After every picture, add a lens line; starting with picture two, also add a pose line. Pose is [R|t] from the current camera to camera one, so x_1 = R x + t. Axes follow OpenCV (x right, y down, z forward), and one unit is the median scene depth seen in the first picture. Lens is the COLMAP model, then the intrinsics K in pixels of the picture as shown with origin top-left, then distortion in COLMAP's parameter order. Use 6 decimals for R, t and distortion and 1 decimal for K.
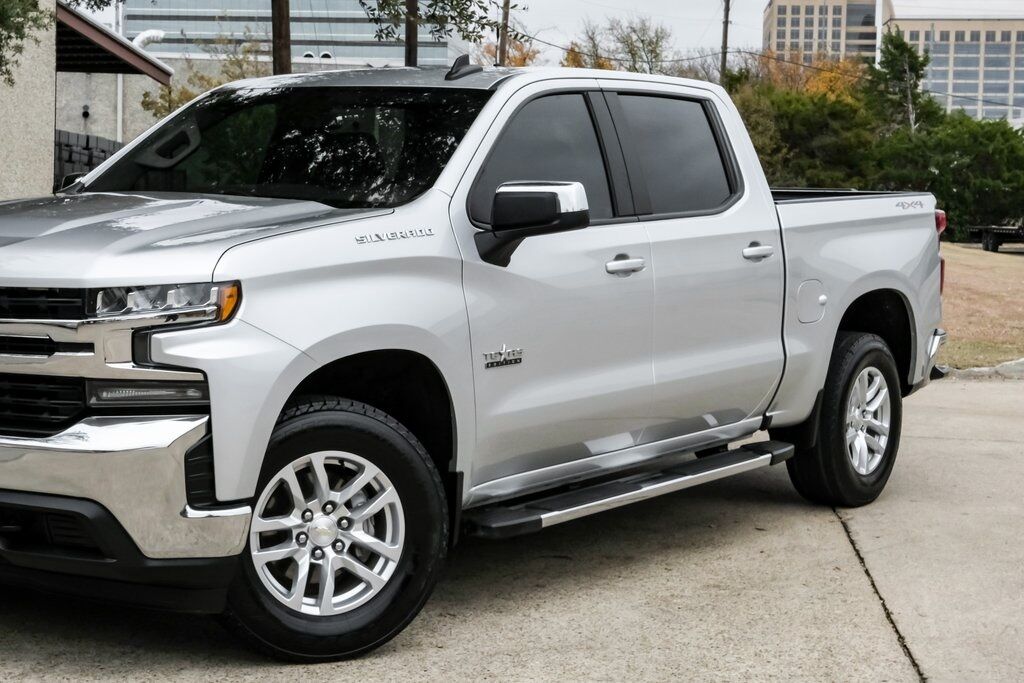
lens RADIAL K [[2036.8, 0, 493.1], [0, 2036.8, 328.5], [0, 0, 1]] dist [0.100293, 0.000000]
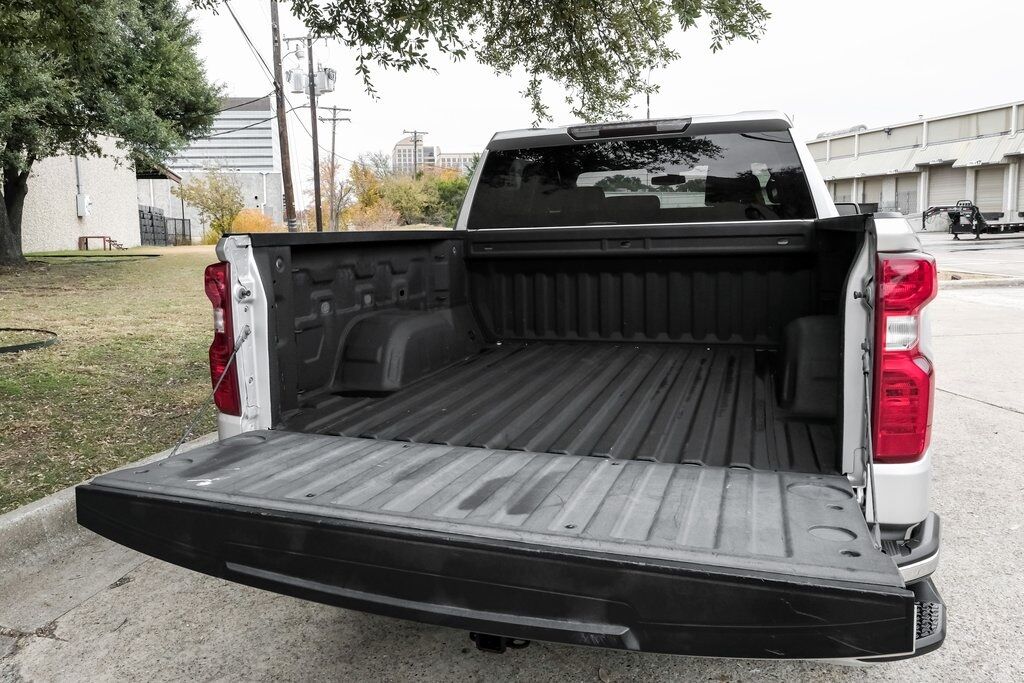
lens RADIAL K [[722.3, 0, 465.0], [0, 722.3, 308.0], [0, 0, 1]] dist [-0.027759, -0.000383]
pose [[0.958270, -0.073465, 0.276263, -0.084572], [0.058713, 0.996391, 0.061306, -0.009808], [-0.279769, -0.042528, 0.959125, 0.127818]]
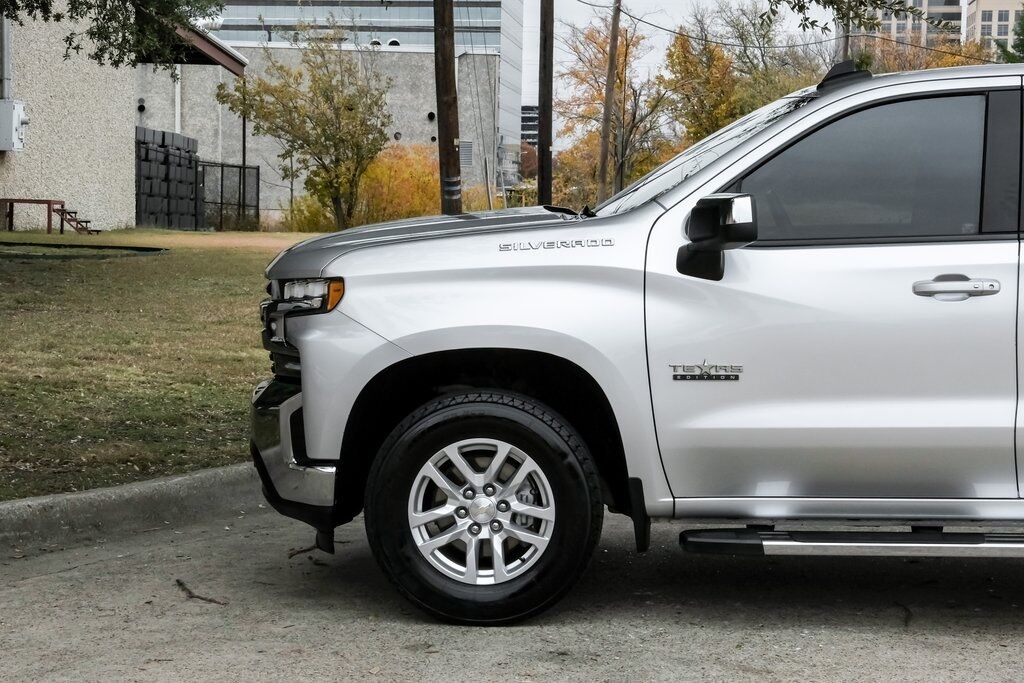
lens RADIAL K [[2171.3, 0, 458.7], [0, 2171.3, 365.0], [0, 0, 1]] dist [0.119704, 0.000000]
pose [[0.999952, -0.004292, -0.008752, -0.052925], [0.004425, 0.999874, 0.015246, -0.003015], [0.008685, -0.015284, 0.999845, 0.013270]]
